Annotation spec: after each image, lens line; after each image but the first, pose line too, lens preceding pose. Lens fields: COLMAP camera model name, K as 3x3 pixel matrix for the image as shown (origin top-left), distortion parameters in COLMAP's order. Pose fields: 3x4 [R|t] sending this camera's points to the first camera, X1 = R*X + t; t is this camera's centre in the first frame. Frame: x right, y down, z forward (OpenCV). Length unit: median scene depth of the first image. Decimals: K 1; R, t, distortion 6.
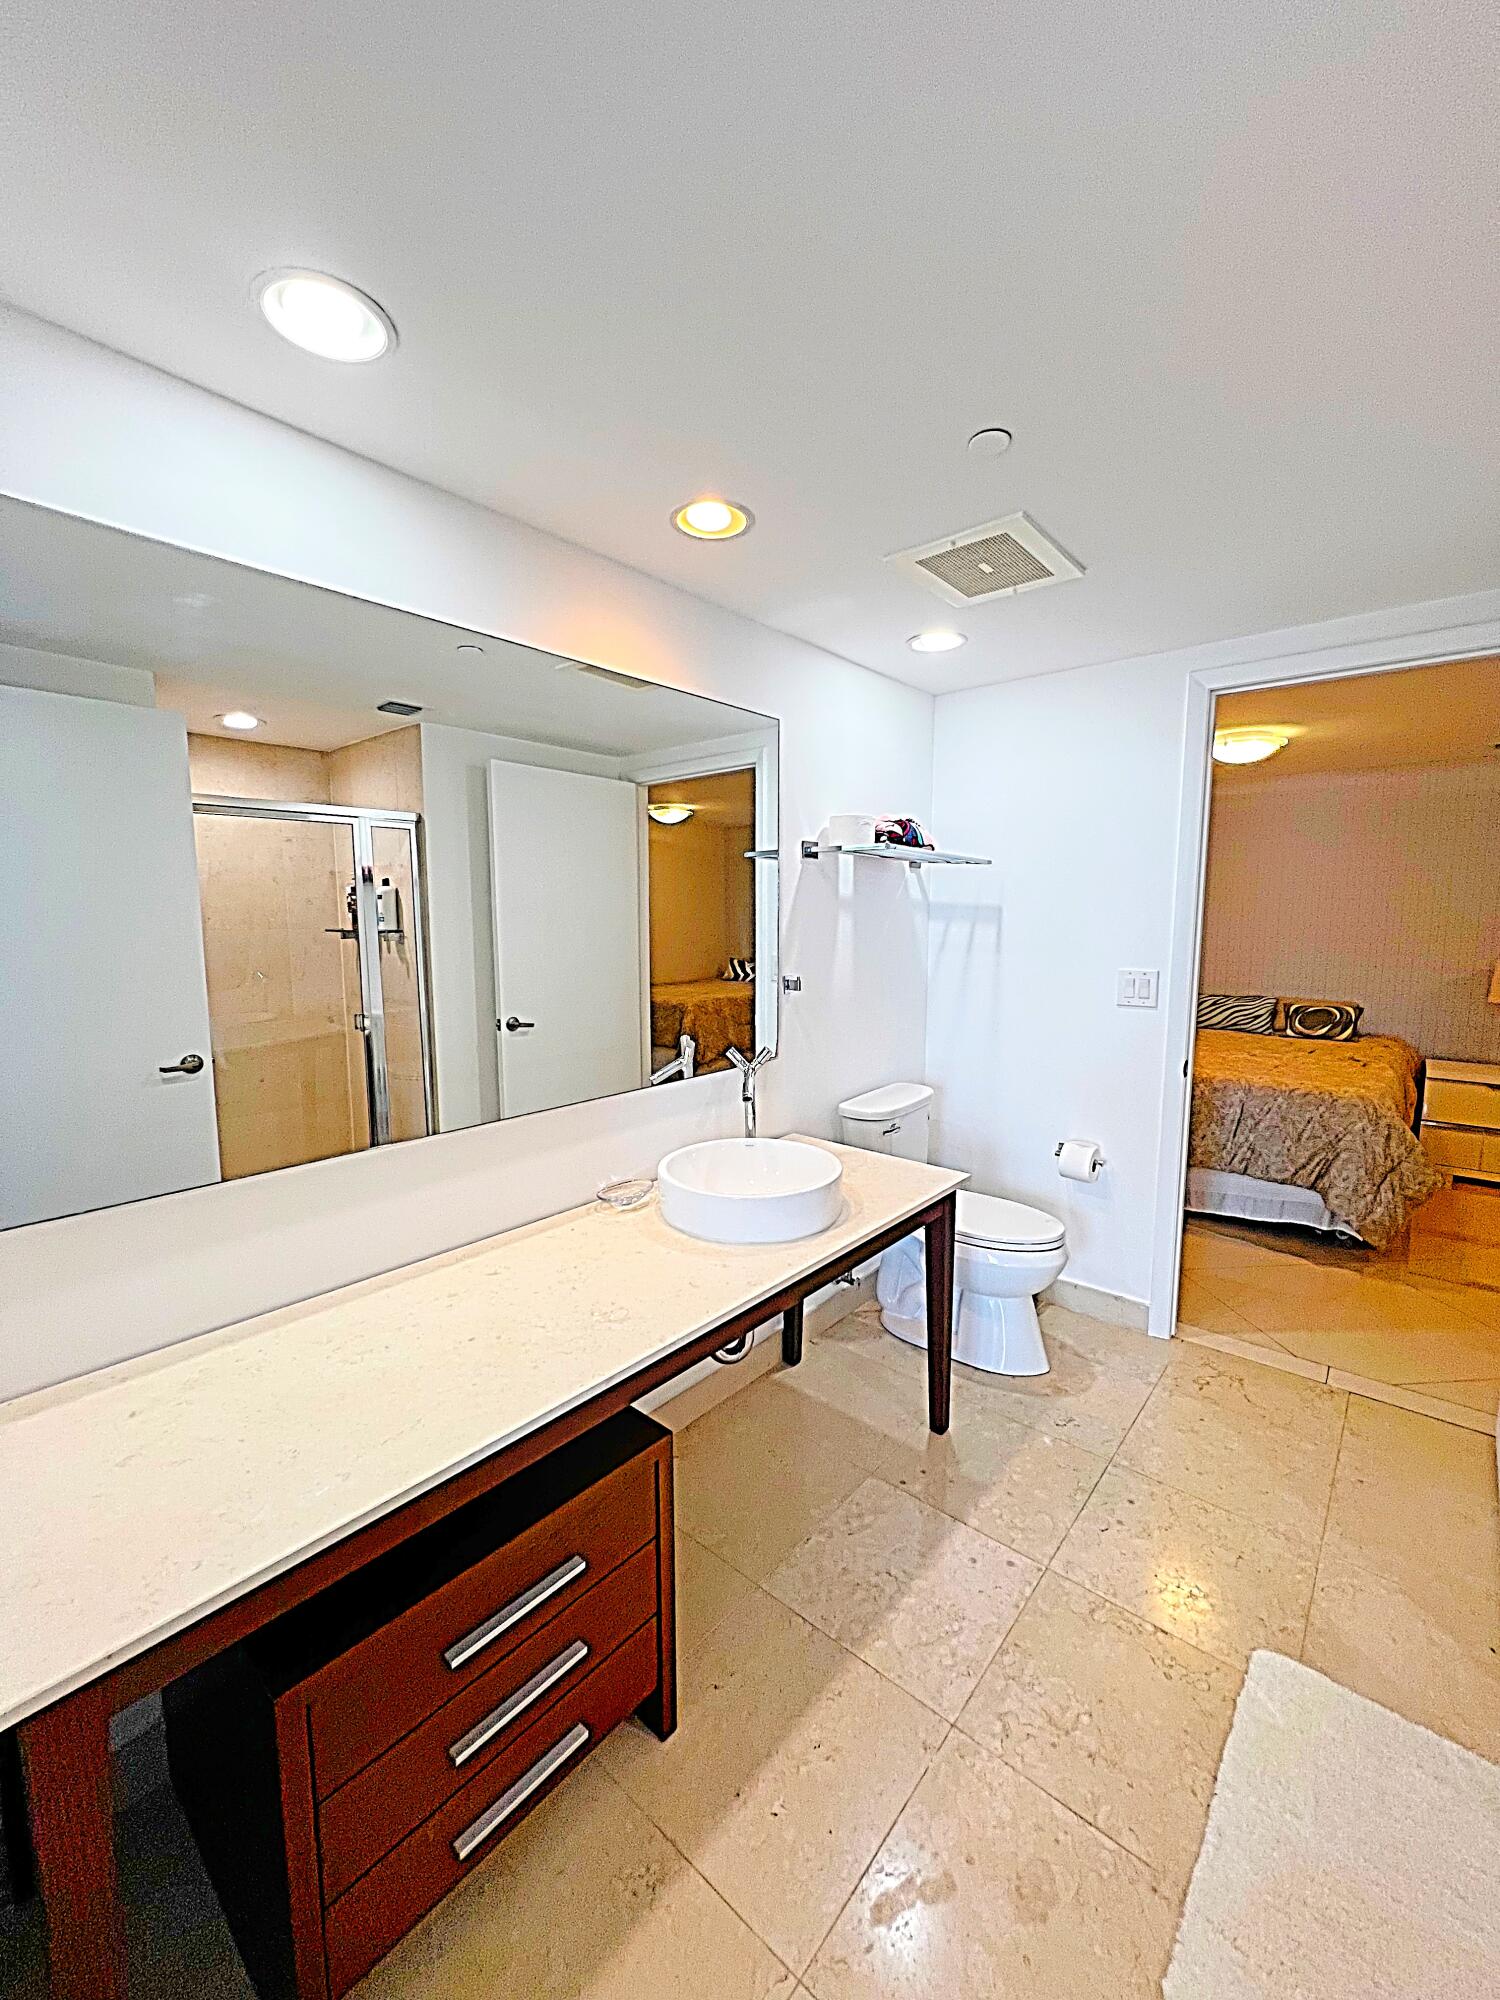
lens RADIAL K [[792.5, 0, 742.9], [0, 792.5, 1003.1], [0, 0, 1]] dist [-0.010329, 0.000548]
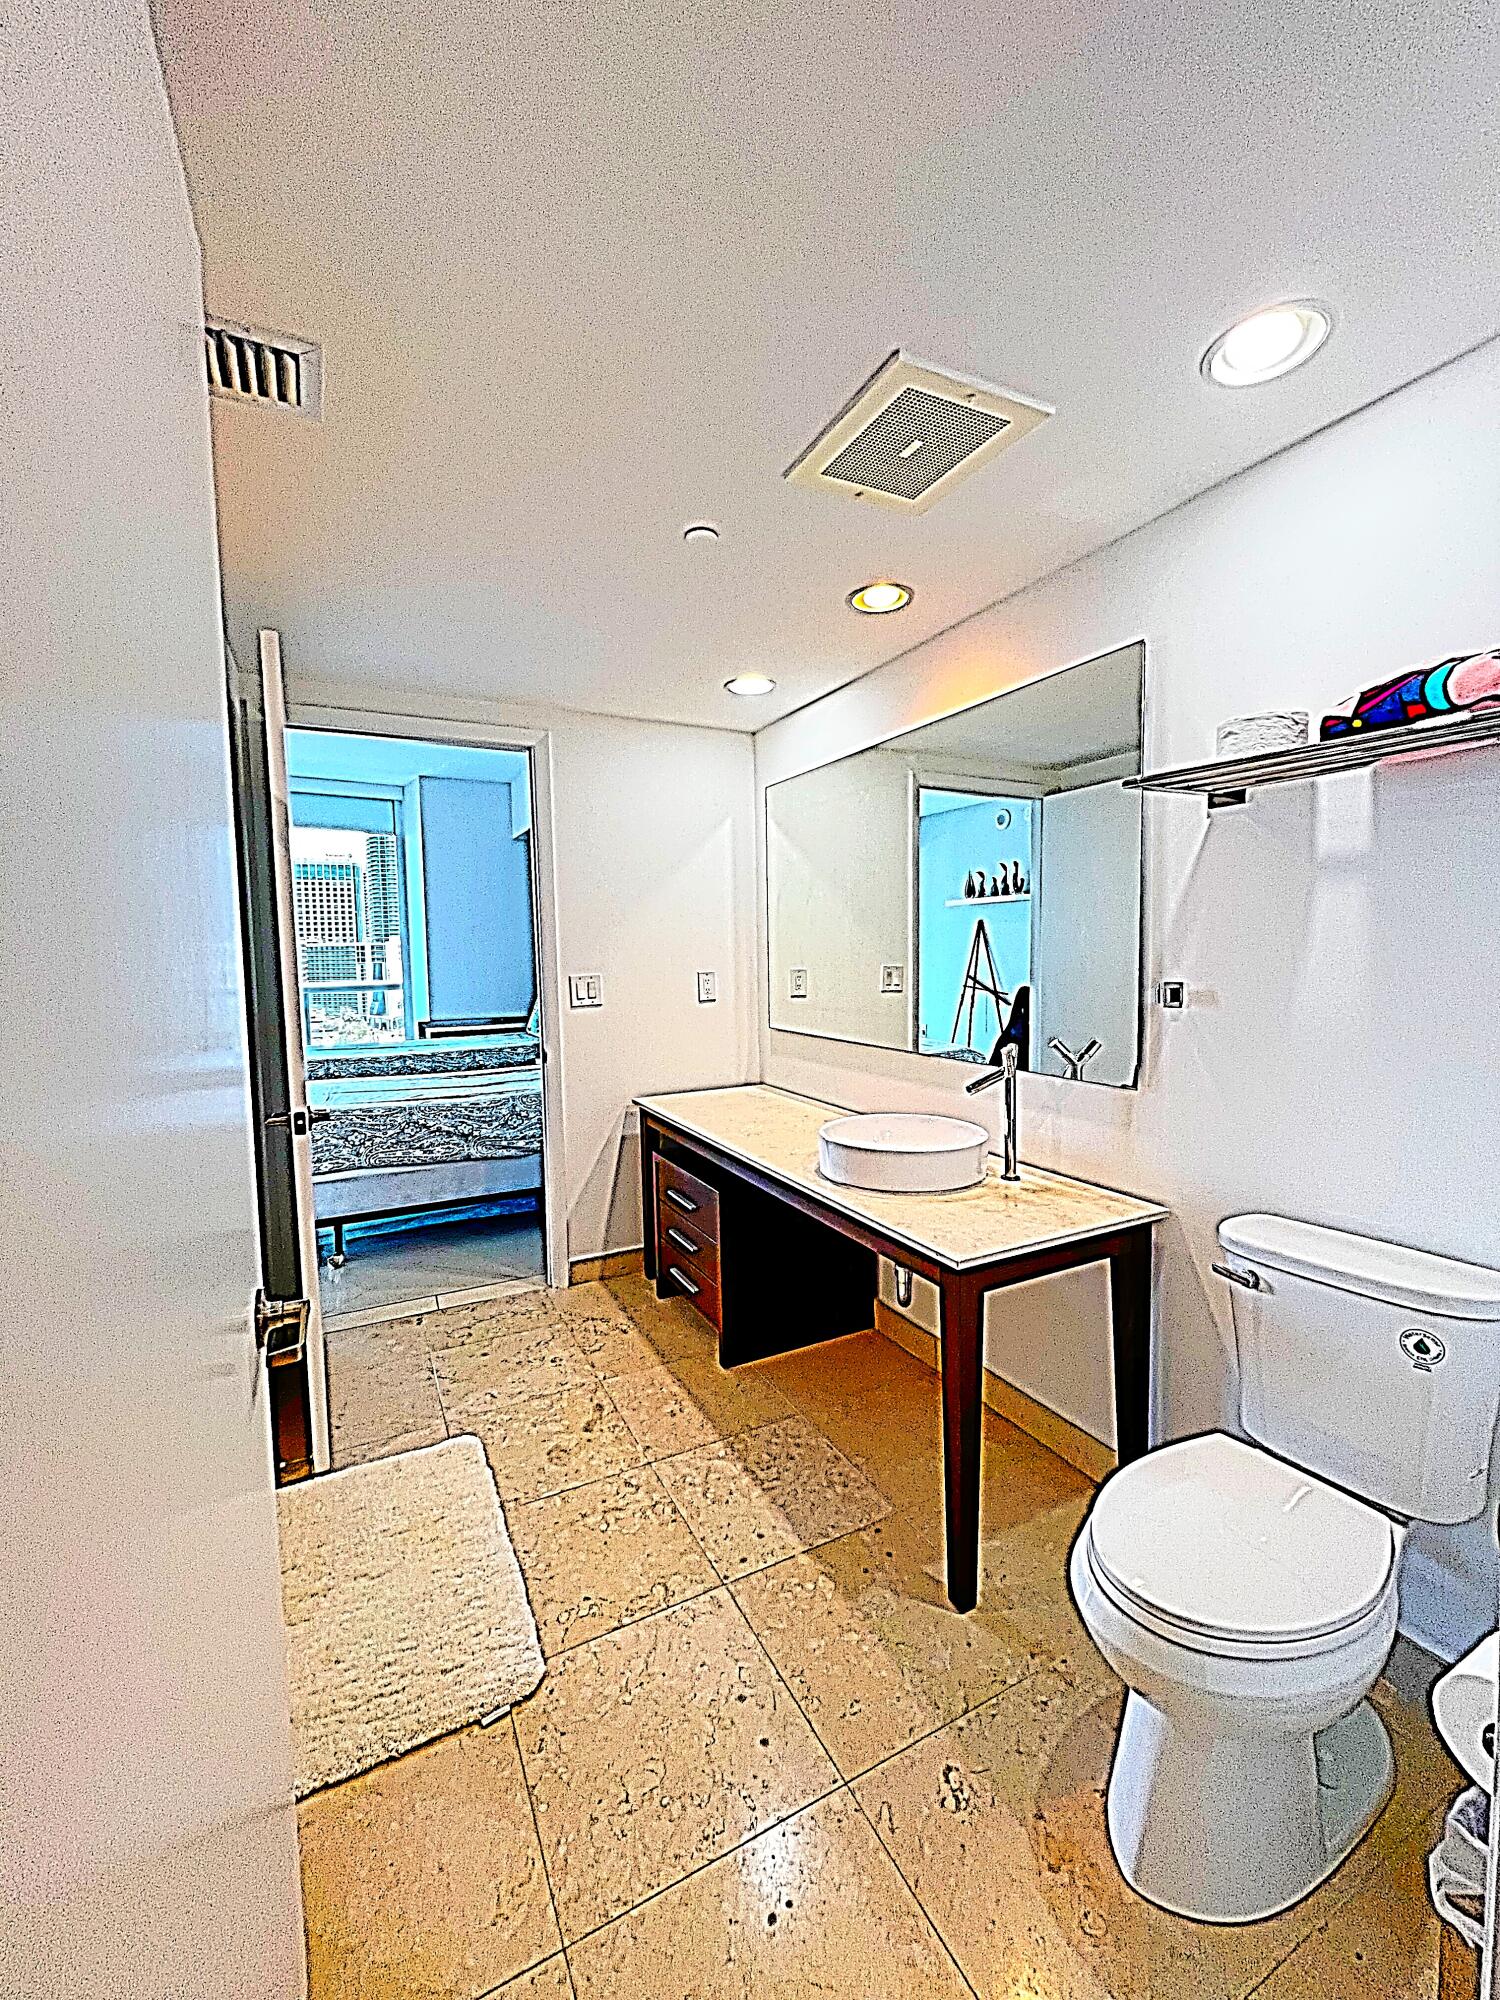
lens RADIAL K [[792.5, 0, 742.9], [0, 792.5, 1003.1], [0, 0, 1]] dist [-0.010329, 0.000548]
pose [[-0.376867, 0.069734, -0.923639, 1.207904], [-0.088921, 0.989833, 0.111014, -0.085497], [0.921990, 0.123968, -0.366834, 1.282345]]
